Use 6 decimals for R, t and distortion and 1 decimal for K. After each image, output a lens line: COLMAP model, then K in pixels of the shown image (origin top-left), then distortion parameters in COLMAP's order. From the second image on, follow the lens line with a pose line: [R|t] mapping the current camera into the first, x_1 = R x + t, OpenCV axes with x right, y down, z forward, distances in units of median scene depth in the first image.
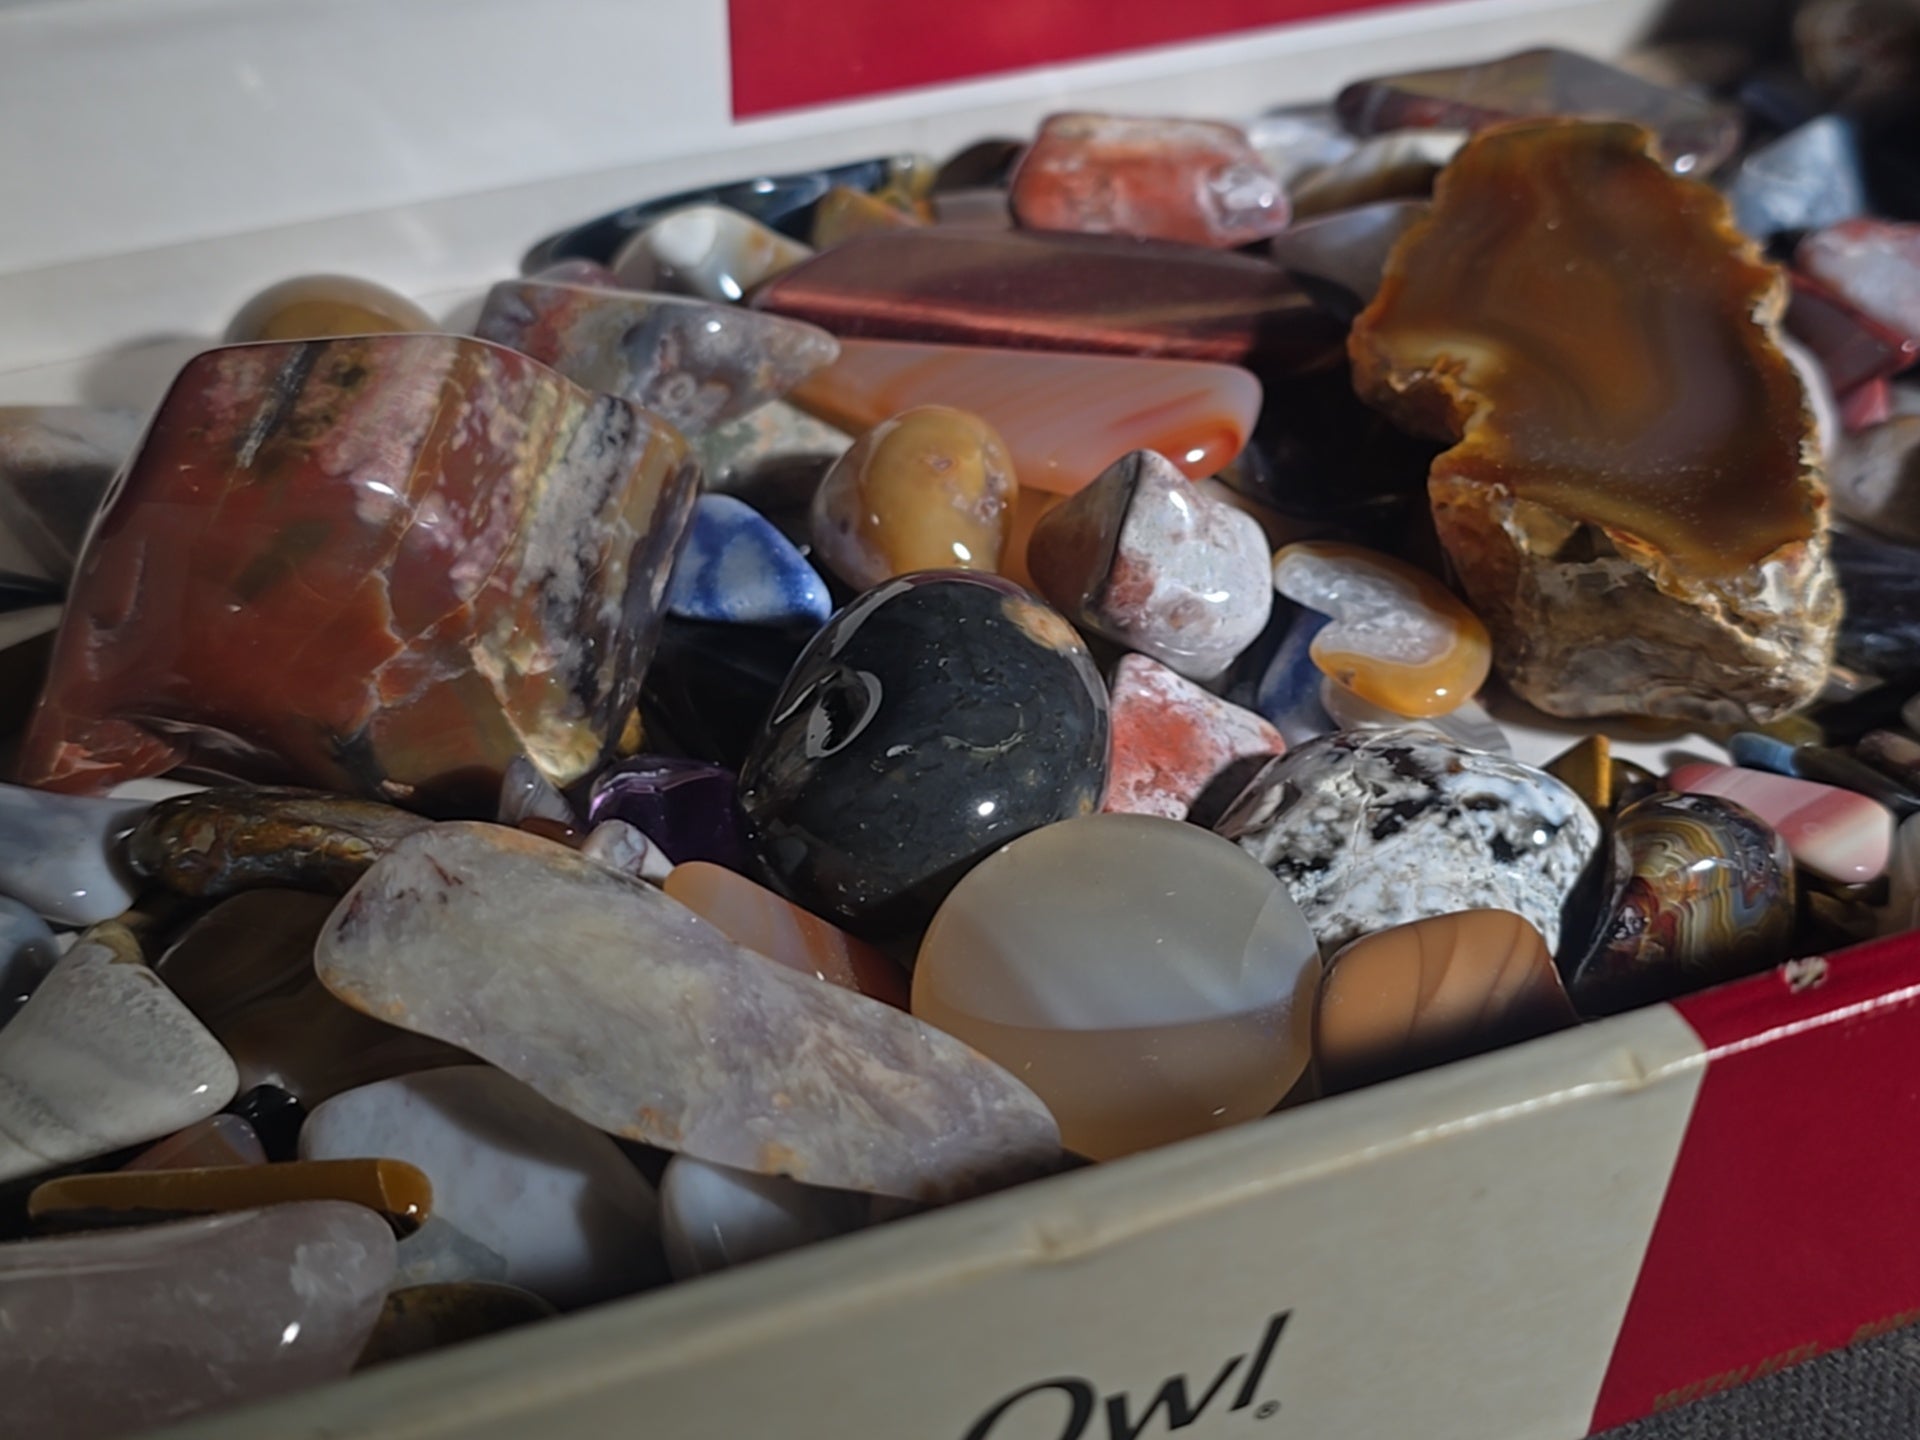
lens RADIAL K [[3011.7, 0, 960.0], [0, 3011.7, 720.0], [0, 0, 1]] dist [-0.011125, -0.267085]
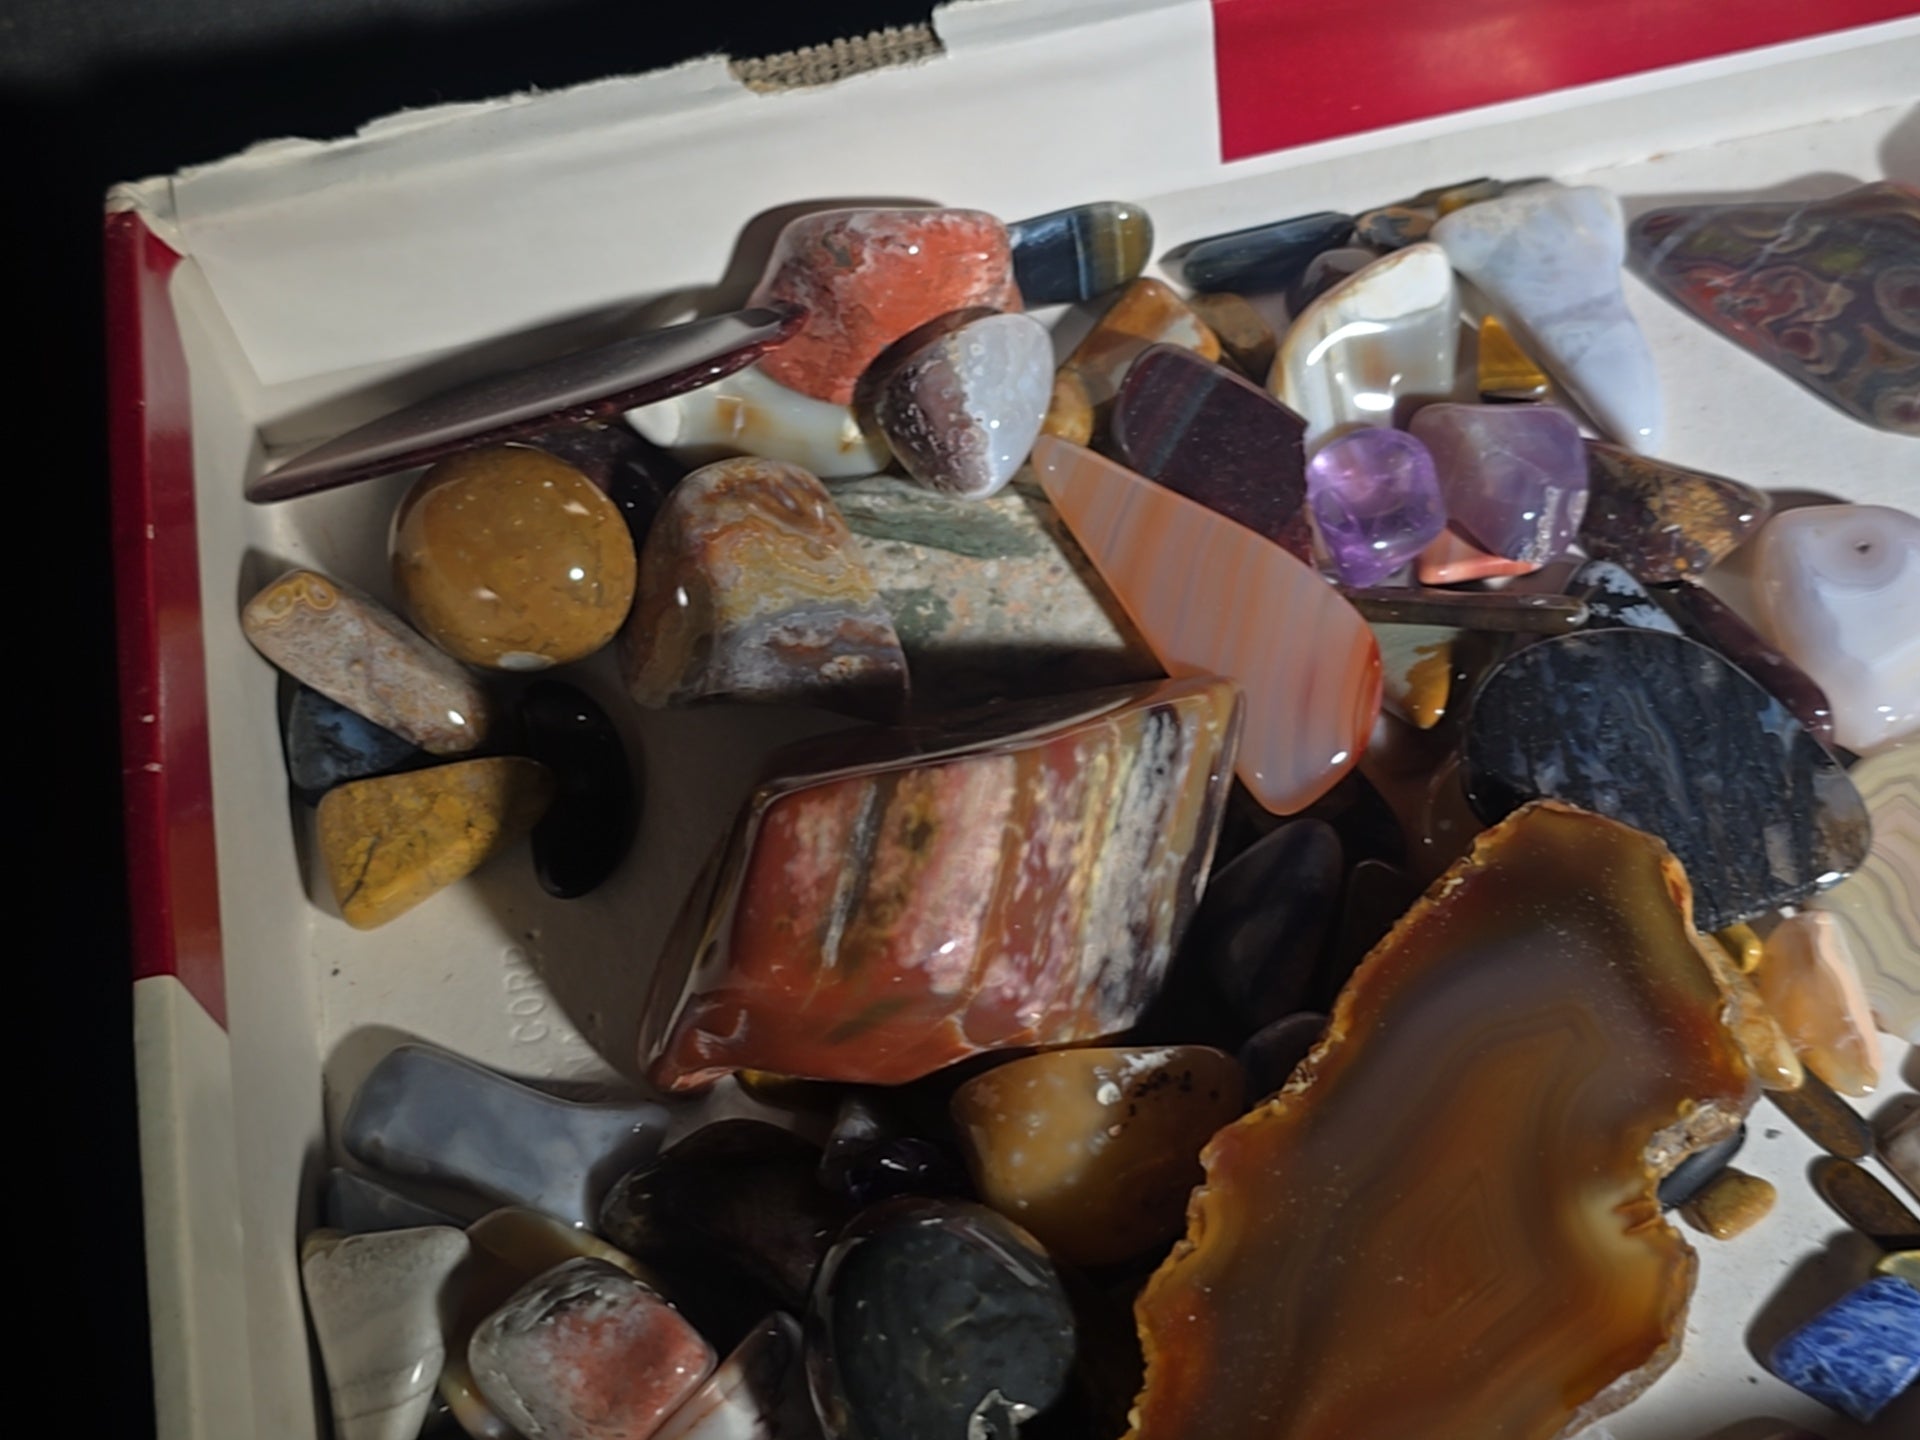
lens RADIAL K [[3073.3, 0, 1007.6], [0, 3073.3, 756.7], [0, 0, 1]] dist [0.007177, -0.512827]
pose [[0.988436, 0.051300, -0.142699, -0.016492], [0.025105, 0.872690, 0.487629, -0.668513], [0.149547, -0.485572, 0.861310, 0.075235]]
